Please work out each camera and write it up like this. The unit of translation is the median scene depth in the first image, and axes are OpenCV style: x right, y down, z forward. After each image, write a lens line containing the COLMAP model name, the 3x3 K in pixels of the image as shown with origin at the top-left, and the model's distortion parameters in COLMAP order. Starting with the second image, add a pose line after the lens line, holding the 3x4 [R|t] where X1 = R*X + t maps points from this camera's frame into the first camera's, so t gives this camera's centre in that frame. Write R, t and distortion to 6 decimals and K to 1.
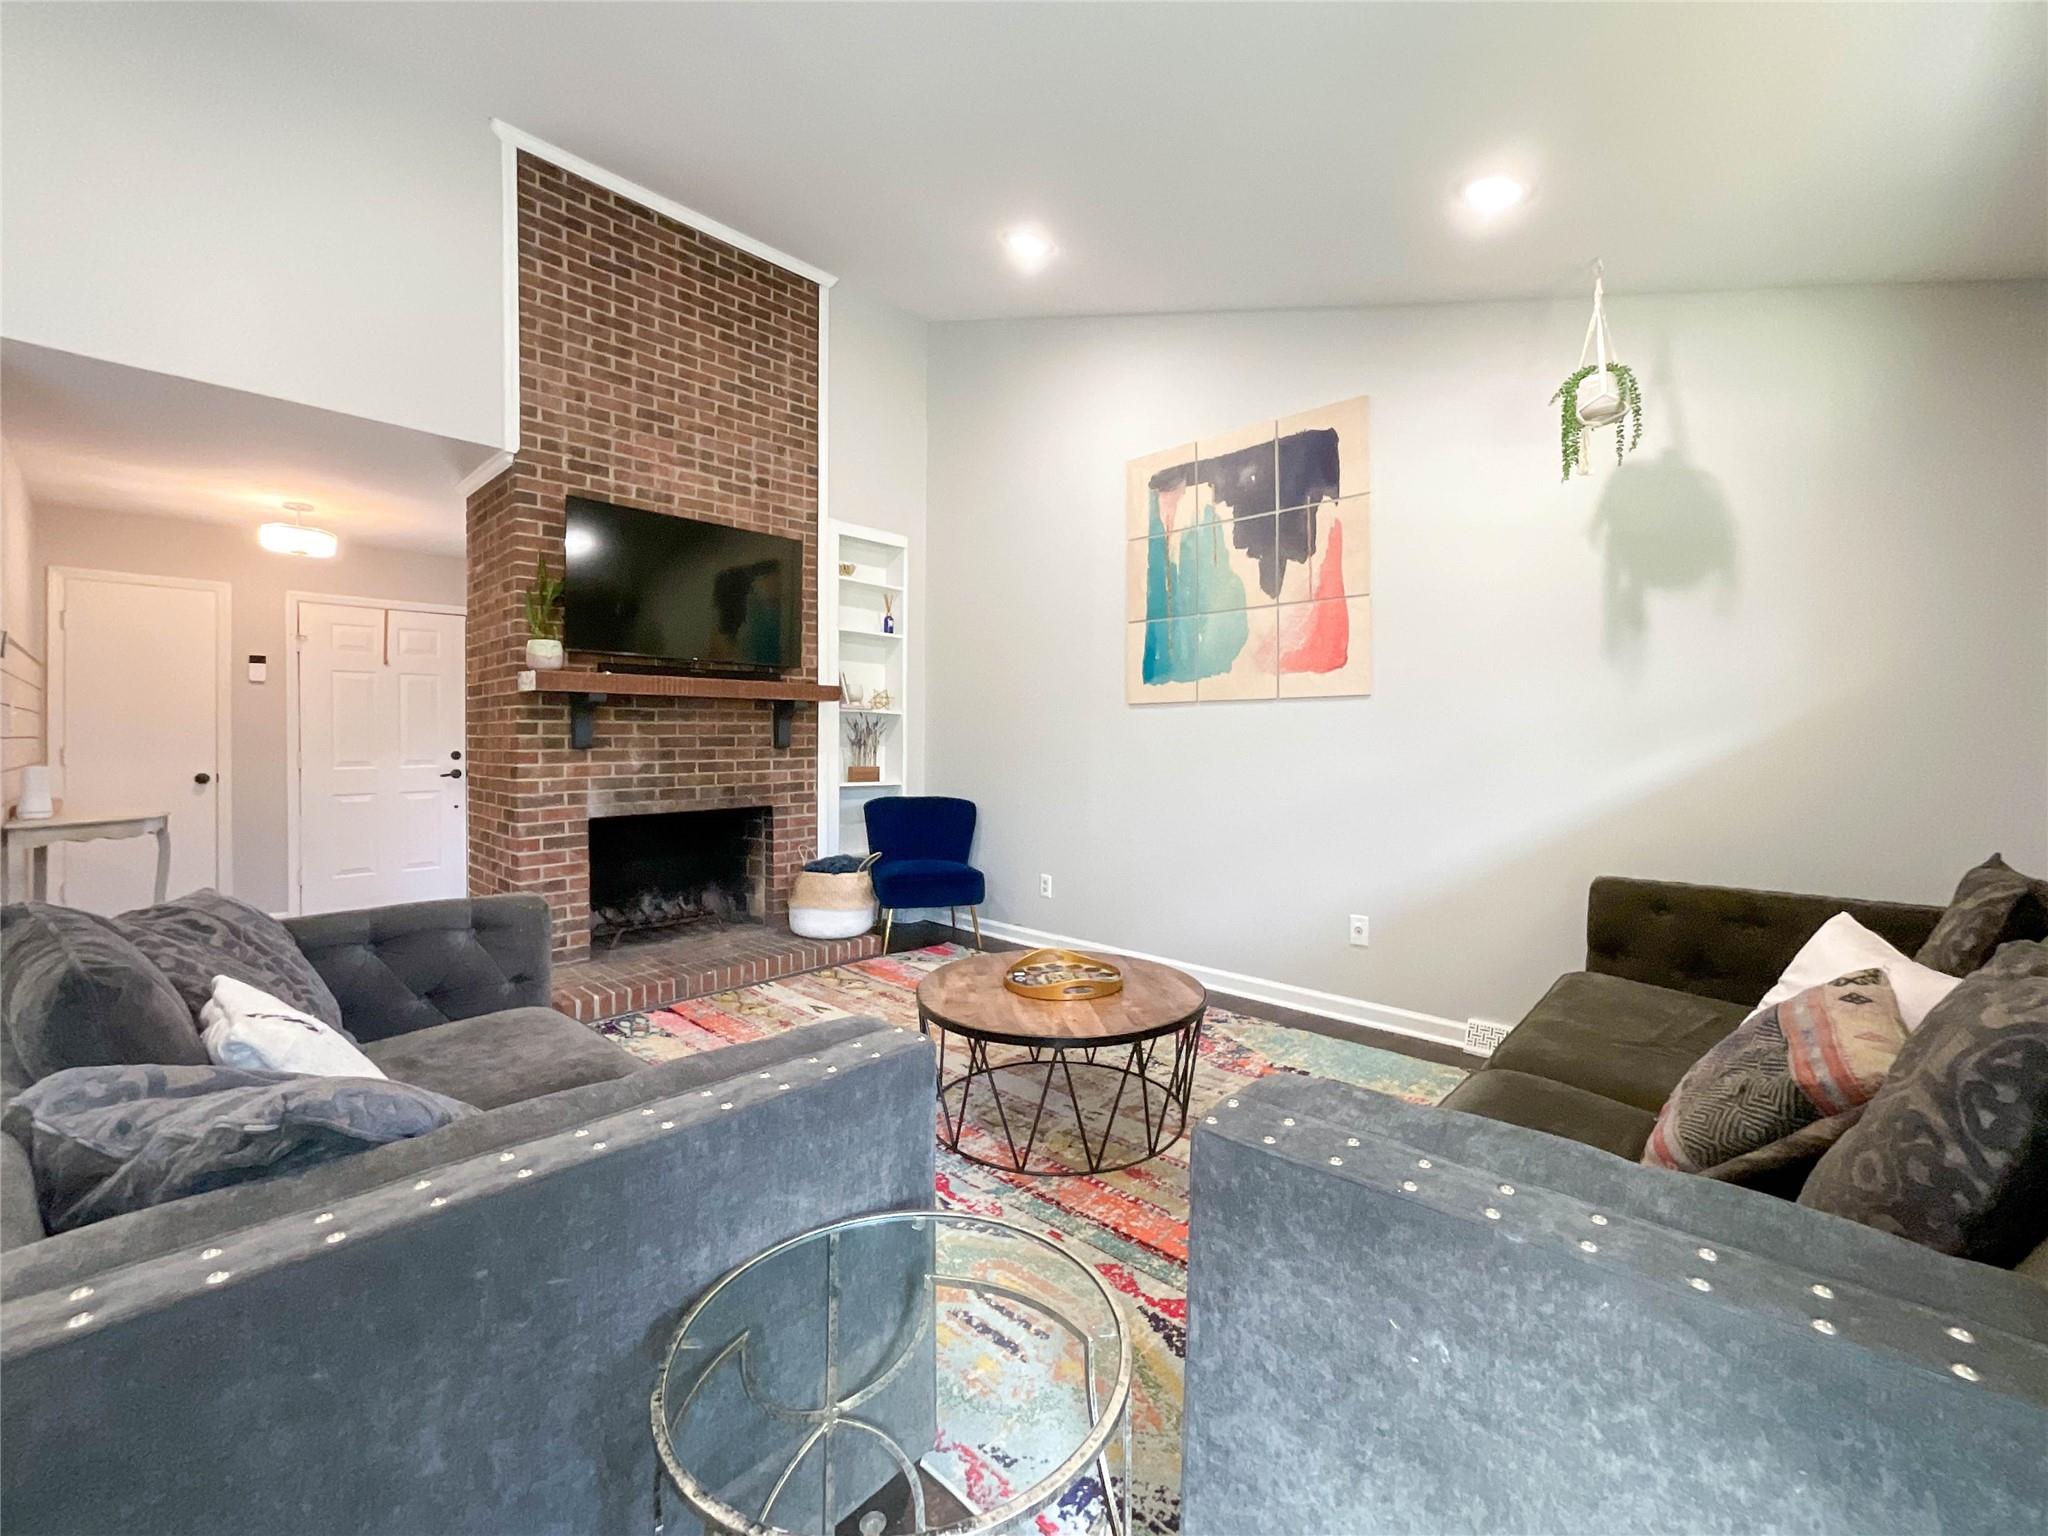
lens RADIAL K [[845.2, 0, 1039.2], [0, 845.2, 743.5], [0, 0, 1]] dist [-0.033740, 0.019365]
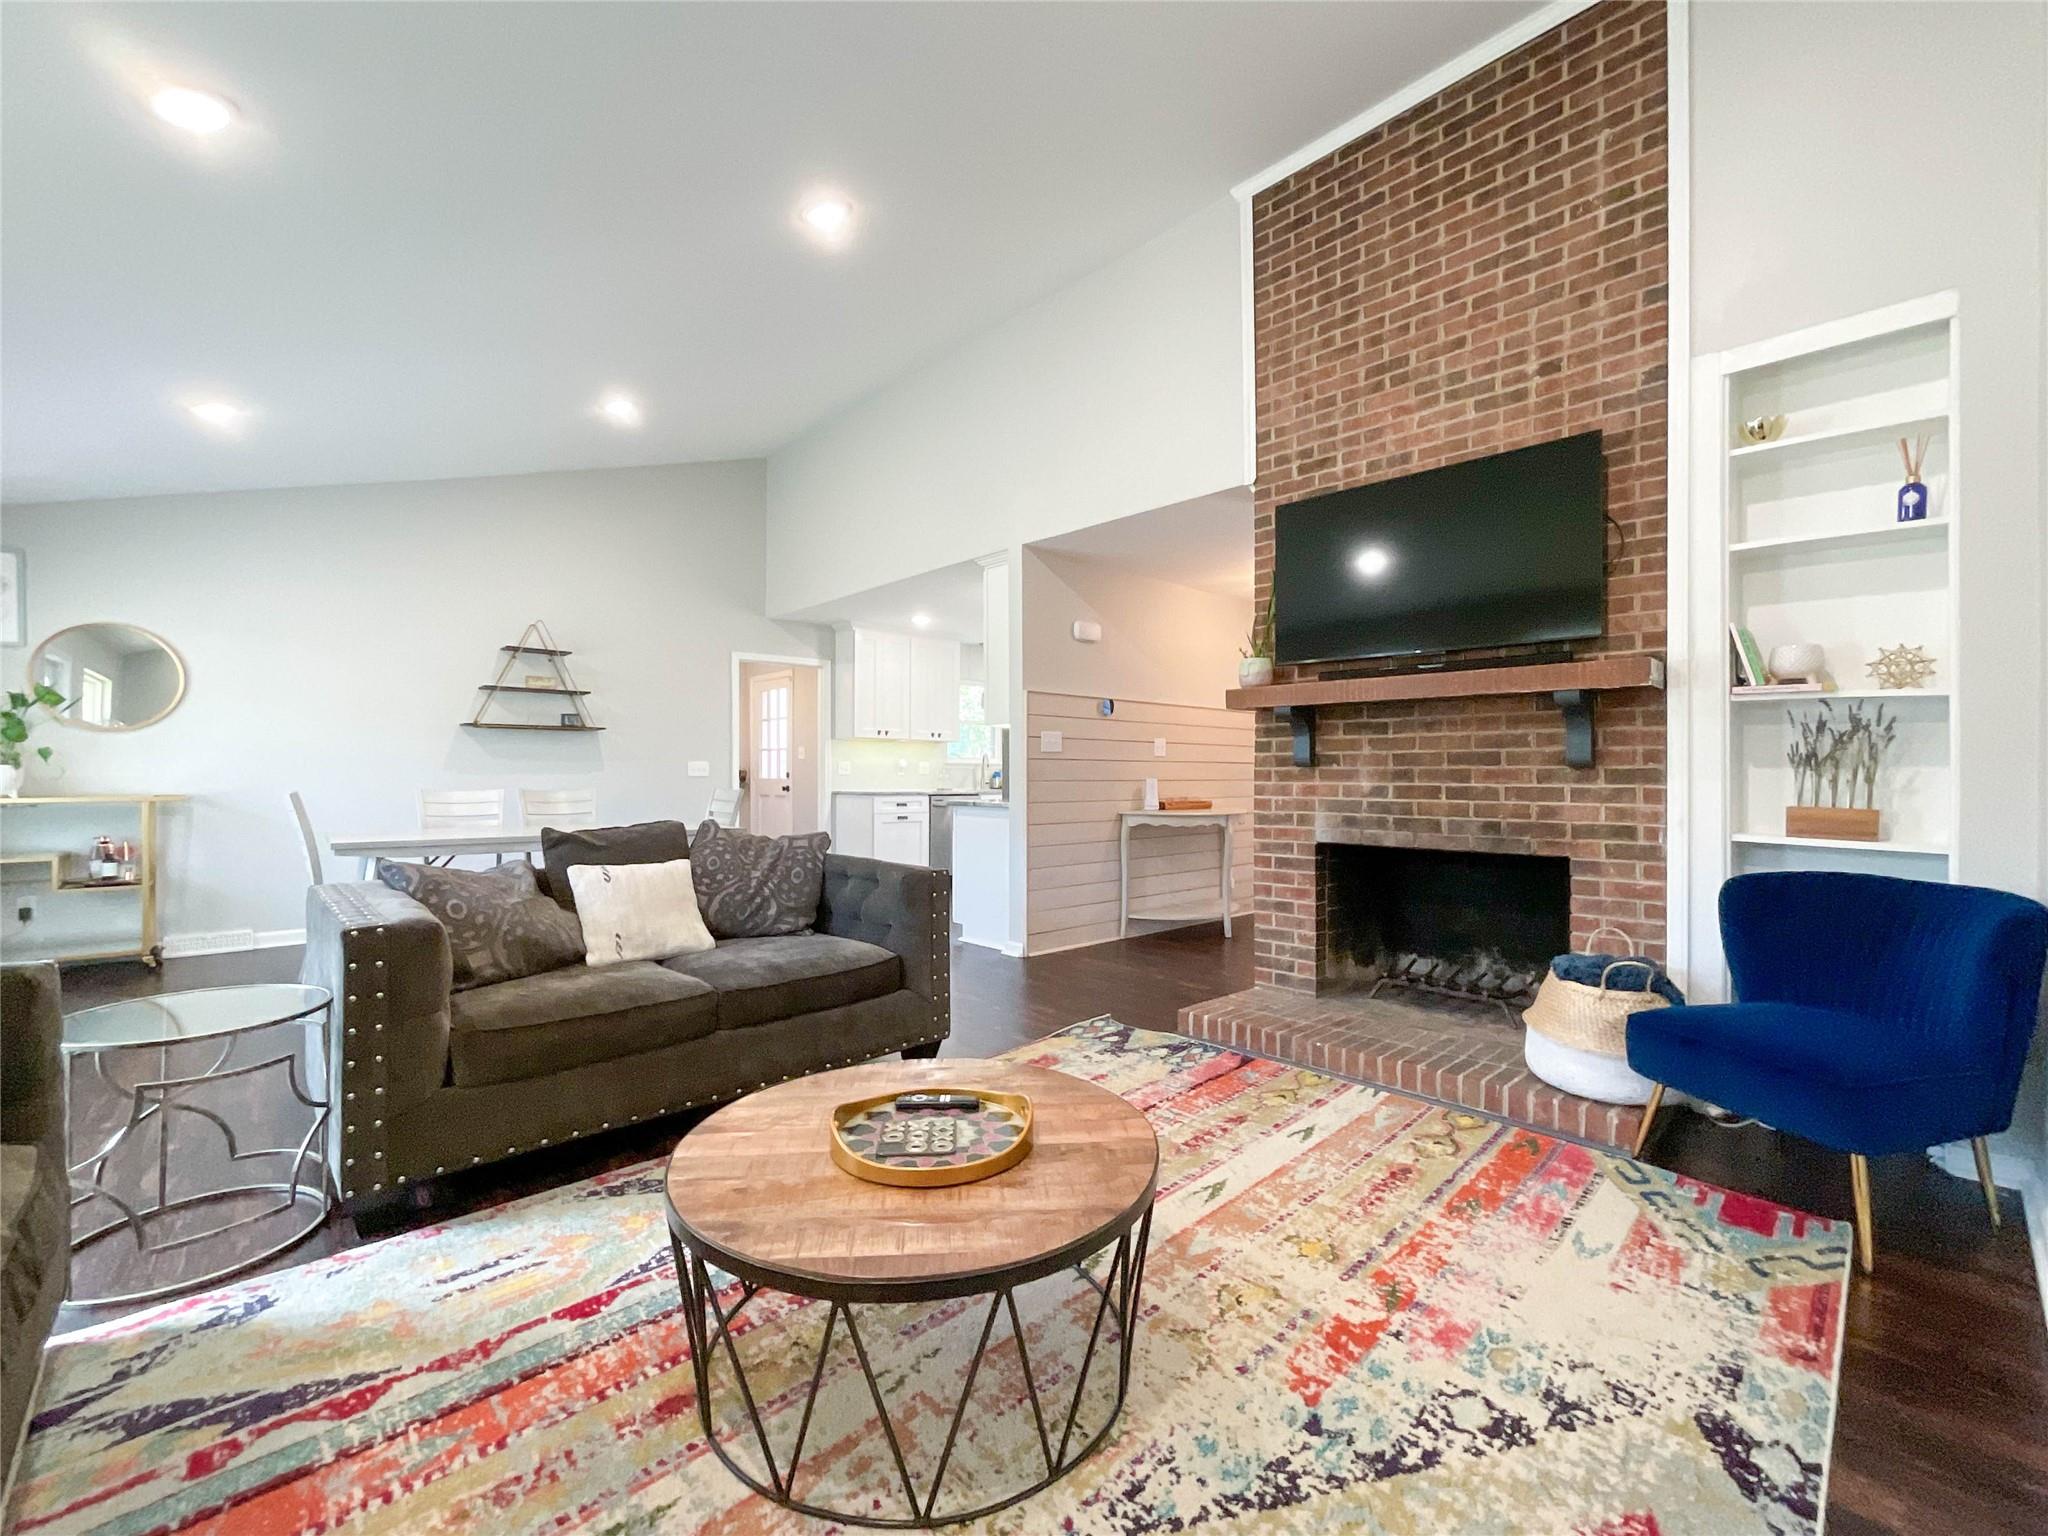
lens RADIAL K [[846.3, 0, 1024.0], [0, 846.3, 768.0], [0, 0, 1]] dist [-0.032703, 0.015748]
pose [[-0.066845, -0.004860, -0.997752, 0.403409], [-0.009953, 0.999942, -0.004204, 0.014078], [0.997714, 0.009650, -0.066890, 0.720687]]
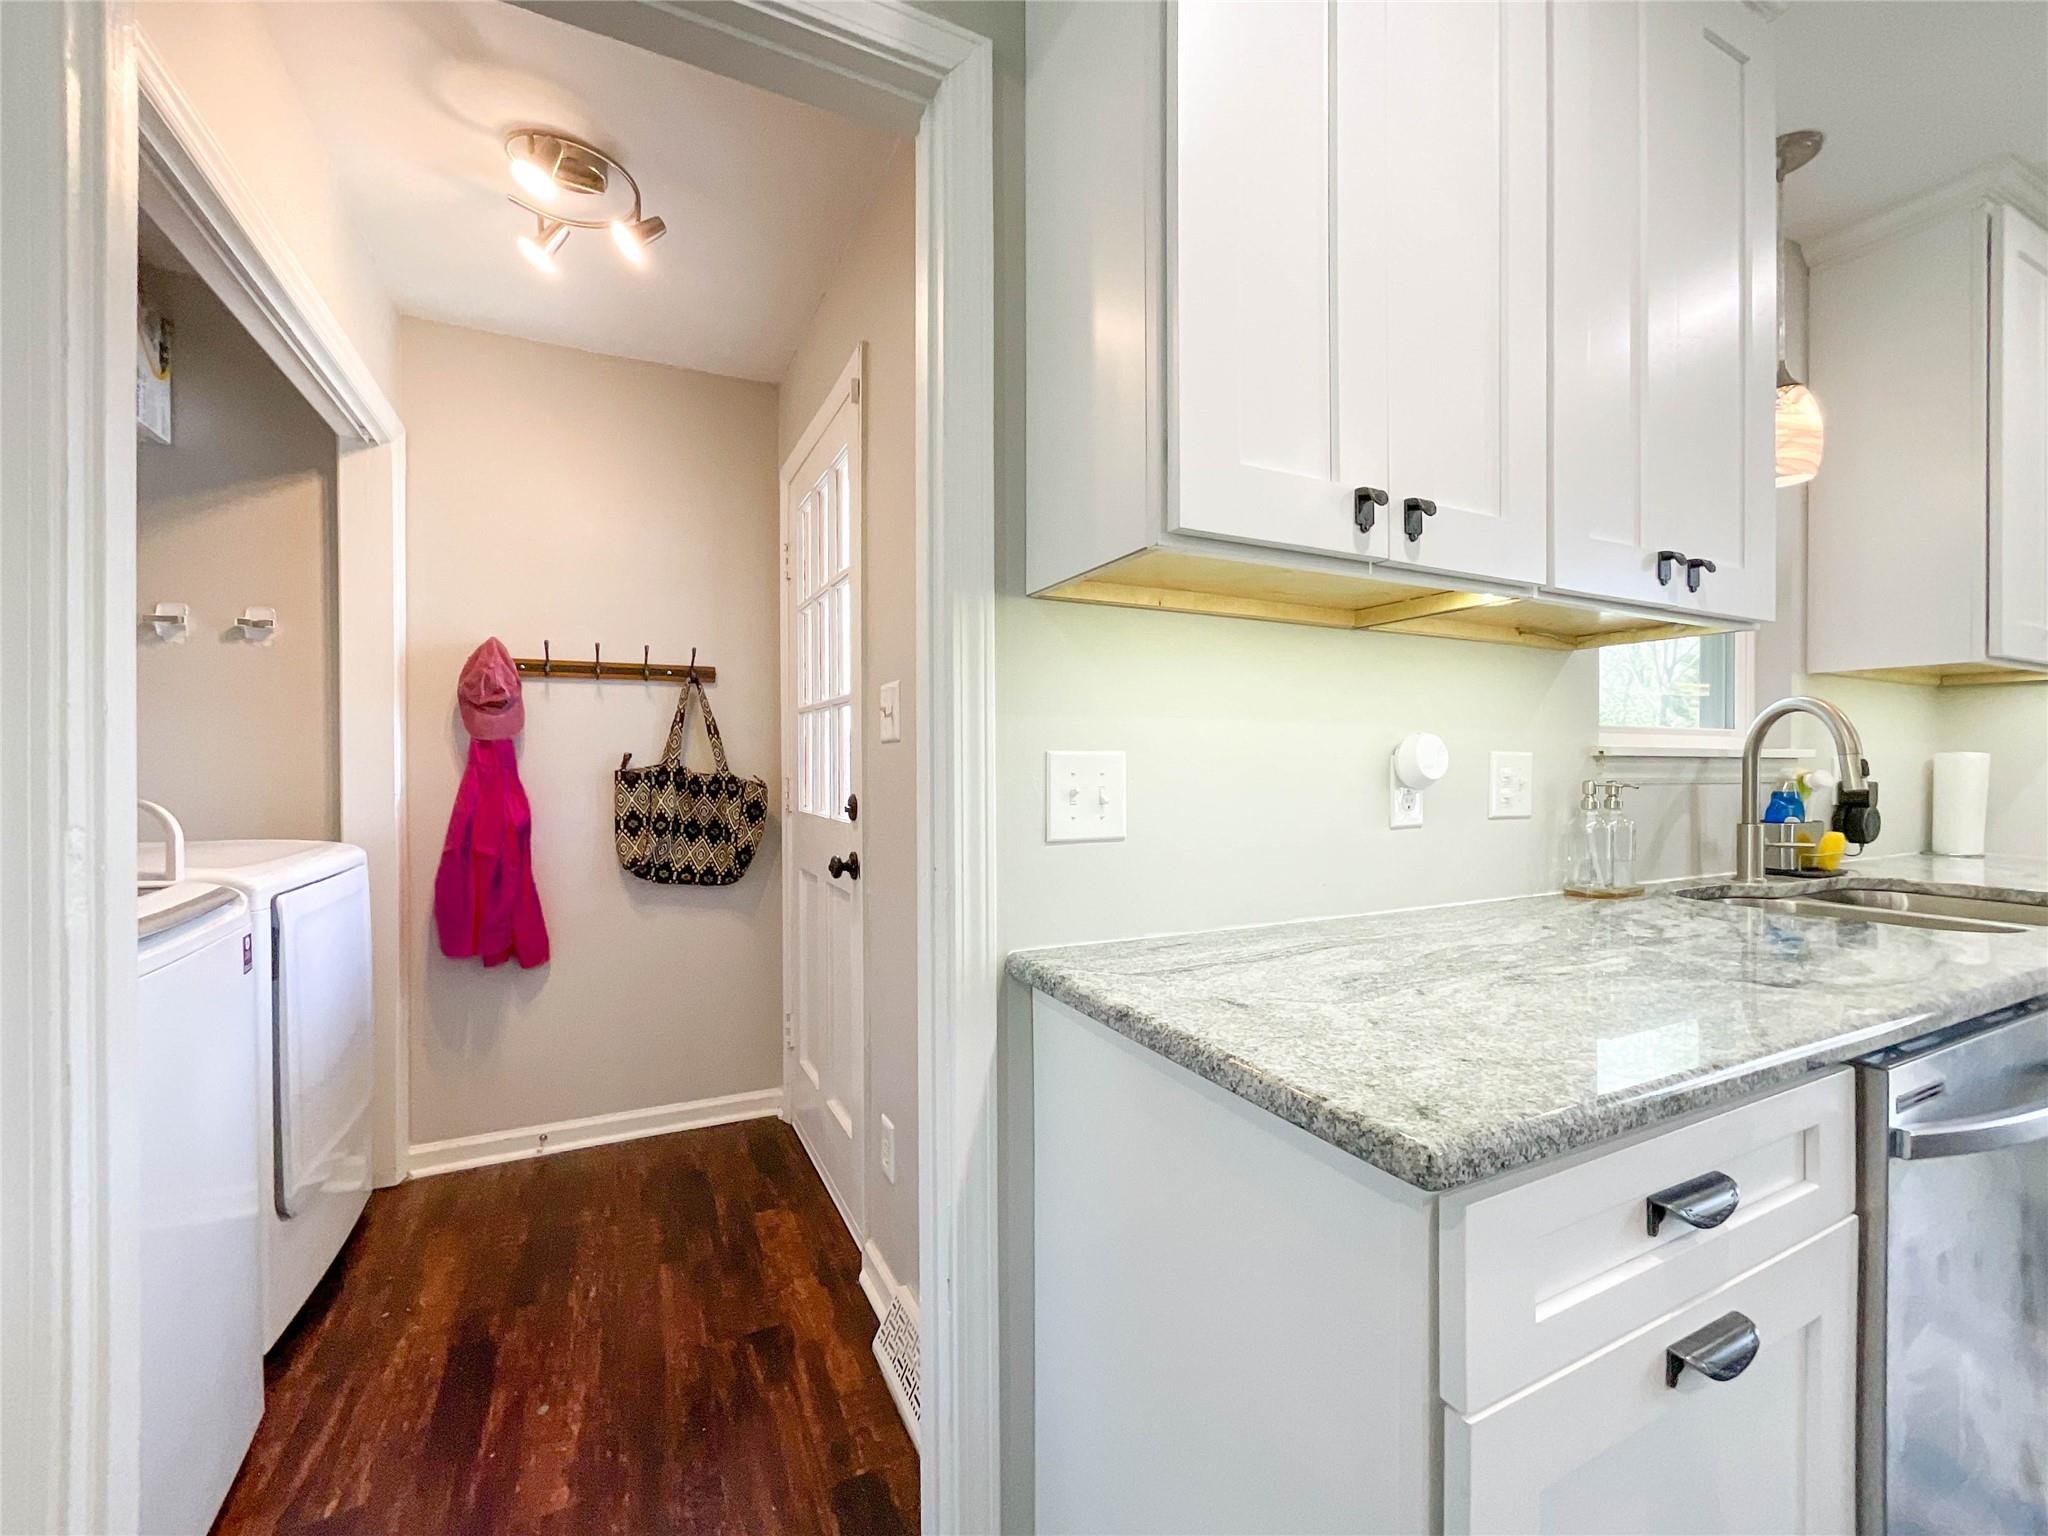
lens RADIAL K [[860.9, 0, 1030.2], [0, 860.9, 756.9], [0, 0, 1]] dist [-0.033004, 0.015471]
pose [[-0.340865, -0.002803, -0.940108, -1.245565], [-0.012852, 0.999916, 0.001679, -0.004079], [0.940024, 0.012654, -0.340873, 0.253962]]
